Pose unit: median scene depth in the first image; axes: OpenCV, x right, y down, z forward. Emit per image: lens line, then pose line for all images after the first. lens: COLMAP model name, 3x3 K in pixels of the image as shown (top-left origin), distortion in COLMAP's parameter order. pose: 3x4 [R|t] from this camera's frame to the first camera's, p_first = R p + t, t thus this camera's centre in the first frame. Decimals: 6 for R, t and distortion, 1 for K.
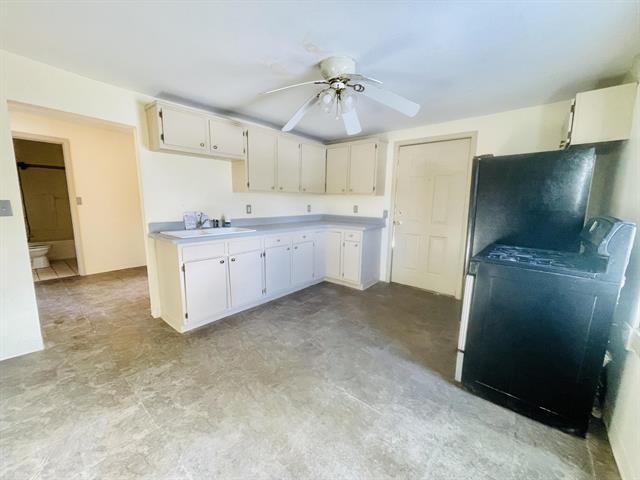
lens RADIAL K [[258.4, 0, 316.4], [0, 258.4, 241.0], [0, 0, 1]] dist [0.001419, -0.000556]
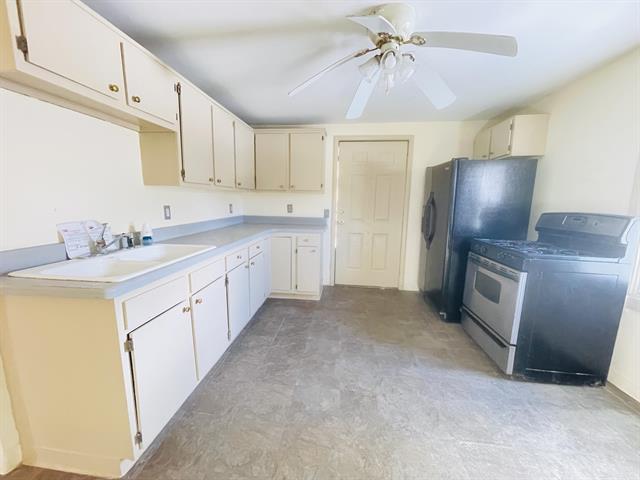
lens RADIAL K [[258.4, 0, 316.4], [0, 258.4, 241.0], [0, 0, 1]] dist [0.001419, -0.000556]
pose [[0.831262, -0.088336, 0.548817, -0.448405], [0.082105, 0.995975, 0.035950, -0.067425], [-0.549783, 0.015177, 0.835169, 0.396595]]
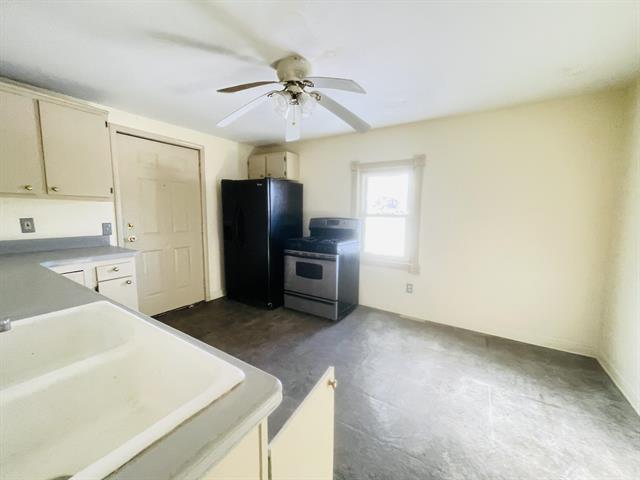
lens RADIAL K [[258.4, 0, 316.4], [0, 258.4, 241.0], [0, 0, 1]] dist [0.001419, -0.000556]
pose [[-0.130966, -0.128587, 0.983012, -0.721491], [0.139453, 0.979305, 0.146681, -0.154862], [-0.981530, 0.156295, -0.110323, 0.888192]]
